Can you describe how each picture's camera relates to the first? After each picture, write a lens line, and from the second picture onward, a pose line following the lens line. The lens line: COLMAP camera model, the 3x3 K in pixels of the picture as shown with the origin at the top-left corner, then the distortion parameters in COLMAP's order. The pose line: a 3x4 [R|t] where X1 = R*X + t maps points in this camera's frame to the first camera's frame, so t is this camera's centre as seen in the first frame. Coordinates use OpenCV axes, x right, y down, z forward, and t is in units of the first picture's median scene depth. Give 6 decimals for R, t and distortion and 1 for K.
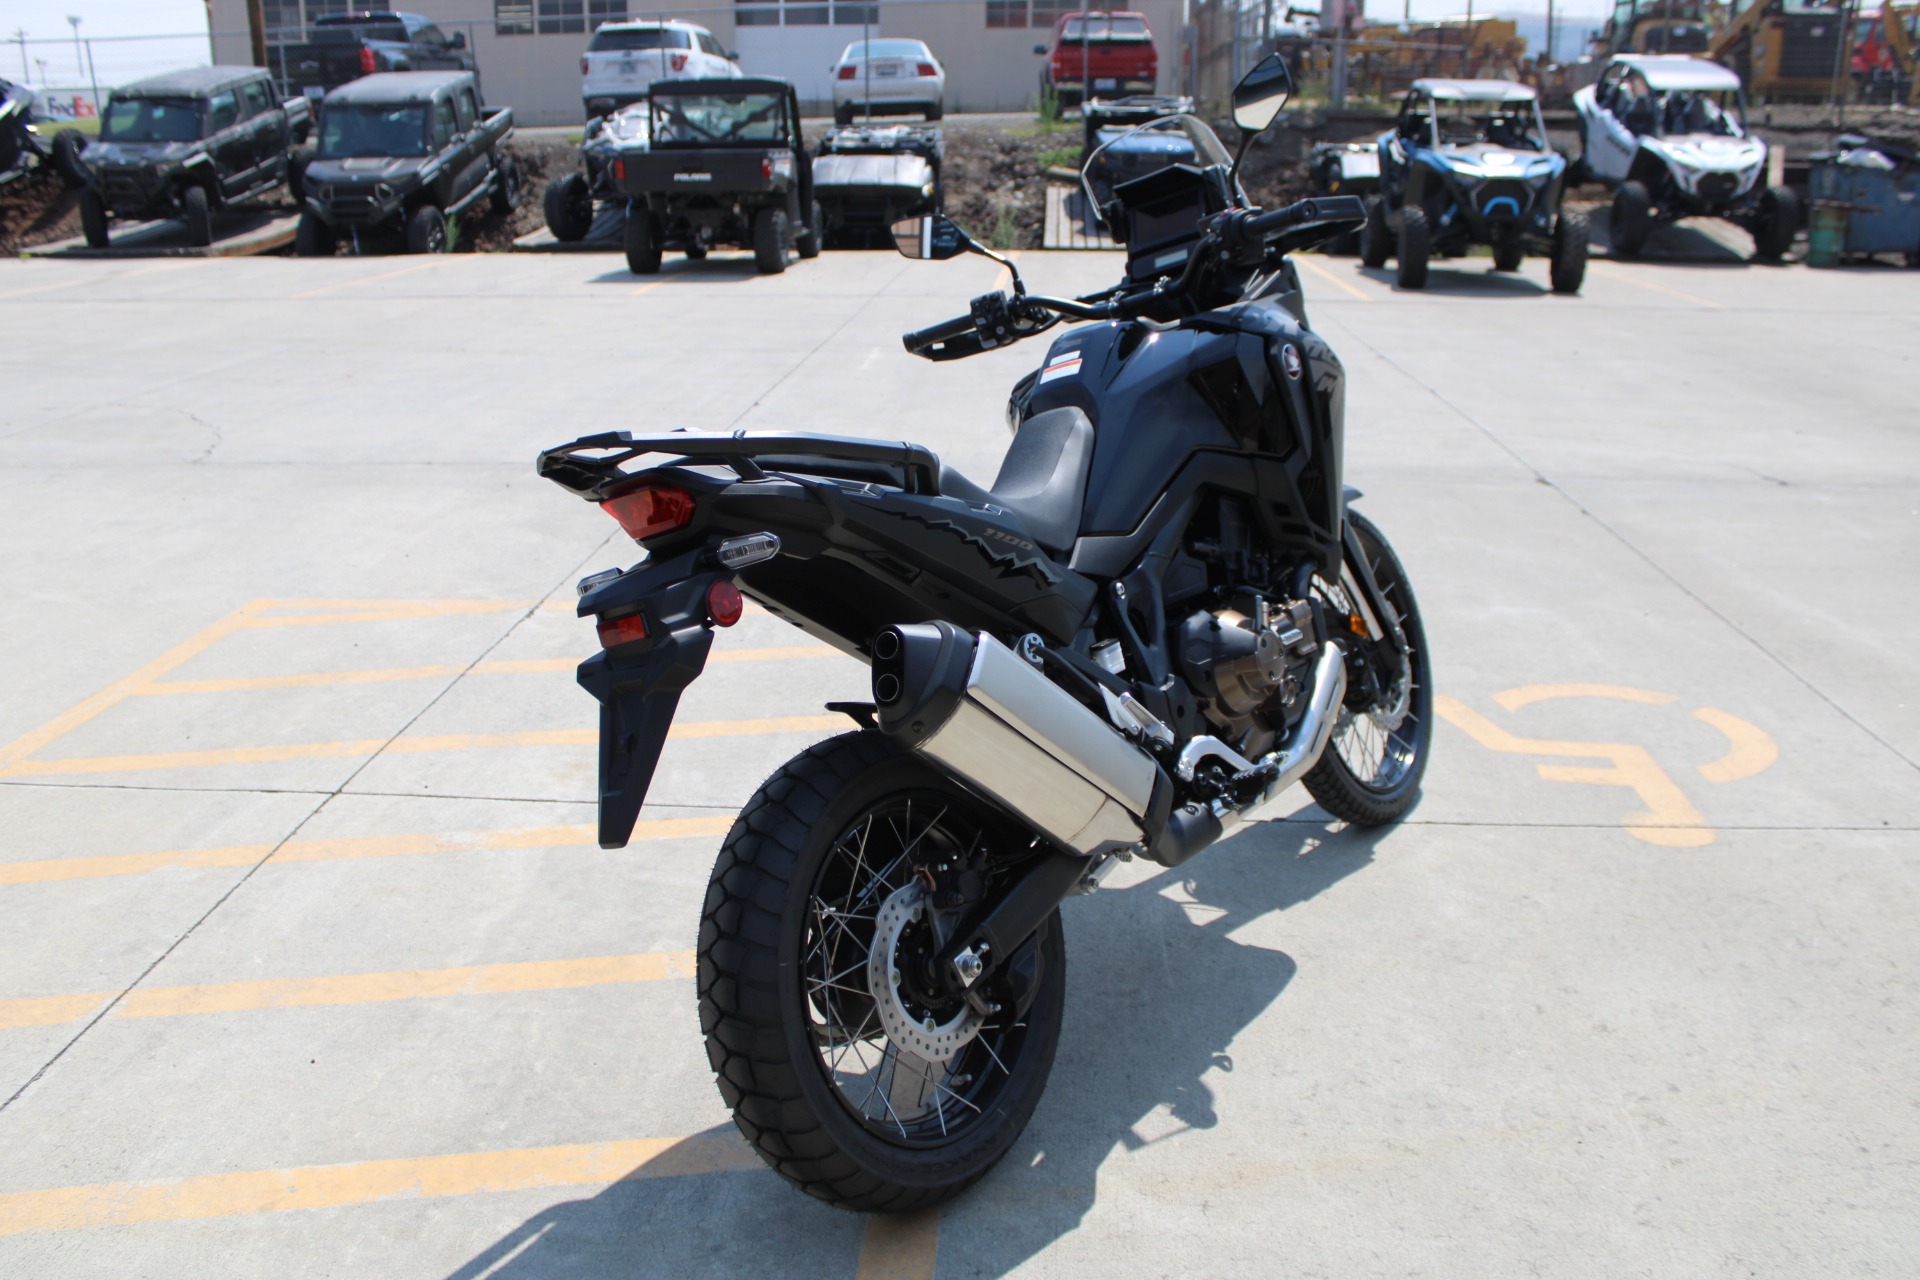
lens RADIAL K [[1644.7, 0, 968.0], [0, 1644.7, 630.2], [0, 0, 1]] dist [-0.165253, 0.151121]
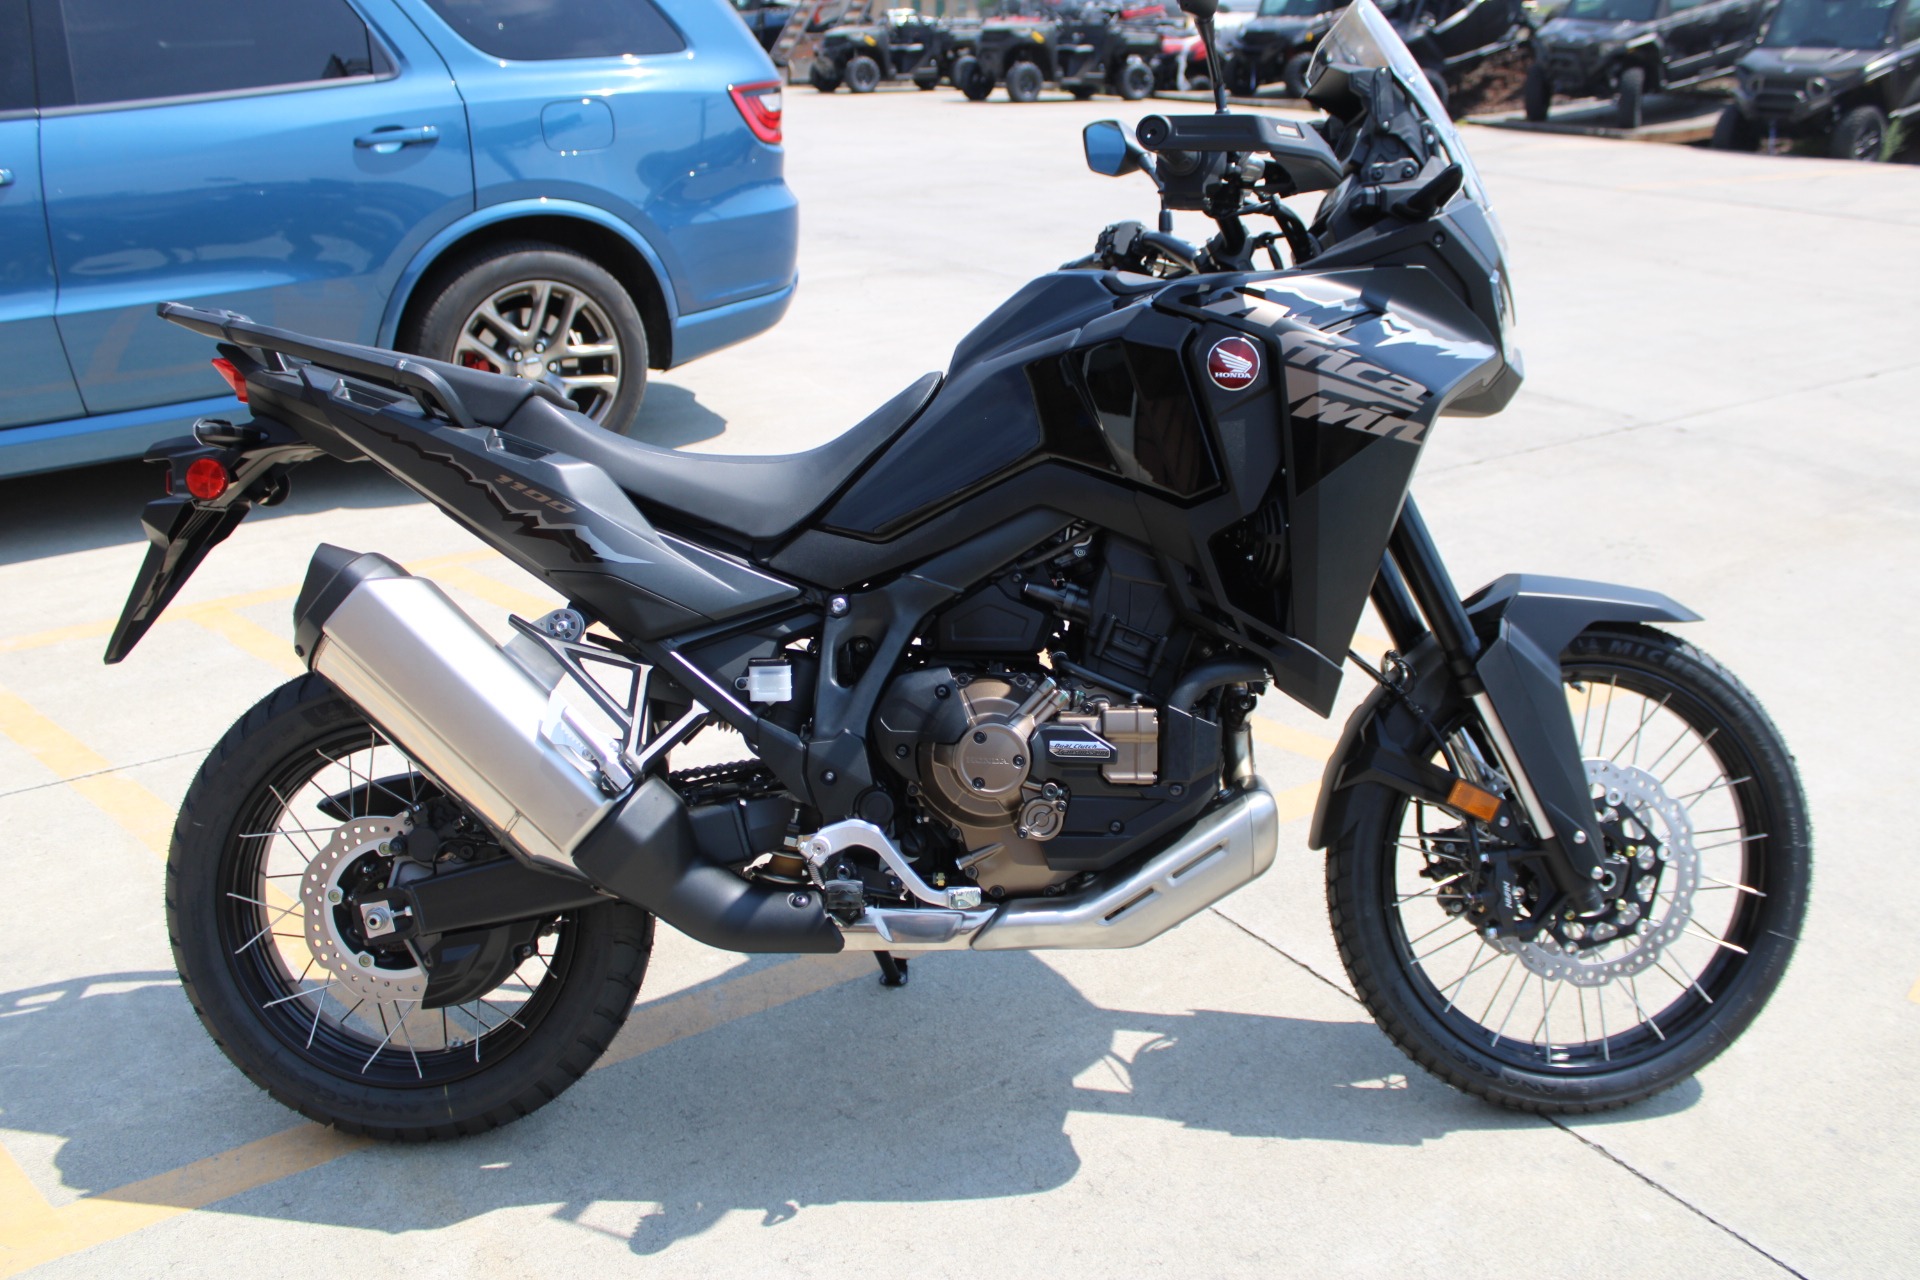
lens RADIAL K [[1644.7, 0, 968.0], [0, 1644.7, 630.2], [0, 0, 1]] dist [-0.165253, 0.151121]
pose [[0.614305, 0.283707, -0.736301, 0.085720], [-0.233608, 0.956686, 0.173723, -0.019817], [0.753695, 0.065287, 0.653973, 0.064448]]
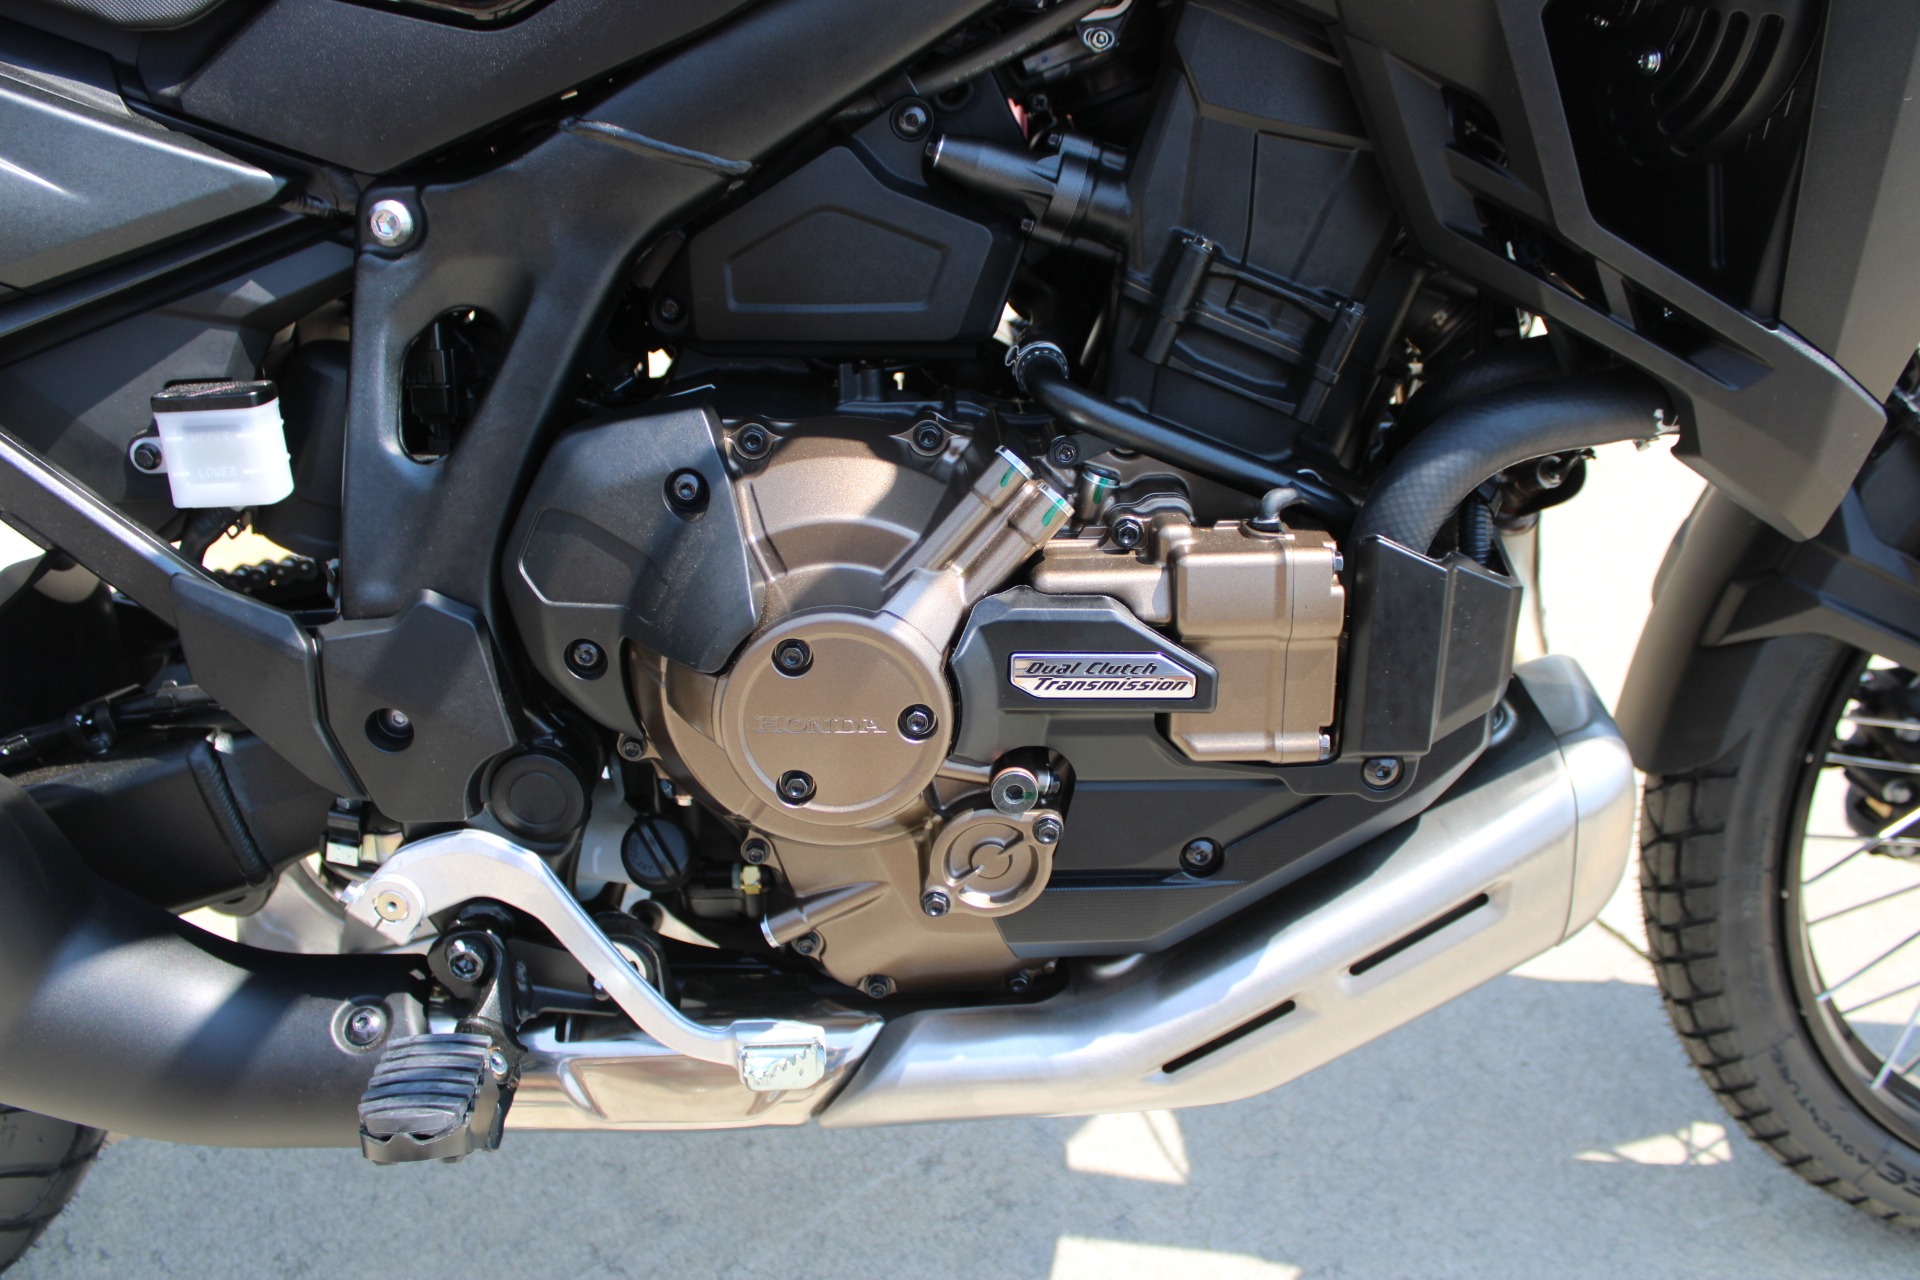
lens RADIAL K [[1644.7, 0, 968.0], [0, 1644.7, 630.2], [0, 0, 1]] dist [-0.165253, 0.151121]
pose [[0.631363, 0.489562, -0.601423, 0.041112], [-0.222139, 0.857215, 0.464582, -0.013233], [0.742991, -0.159720, 0.649965, 0.107264]]
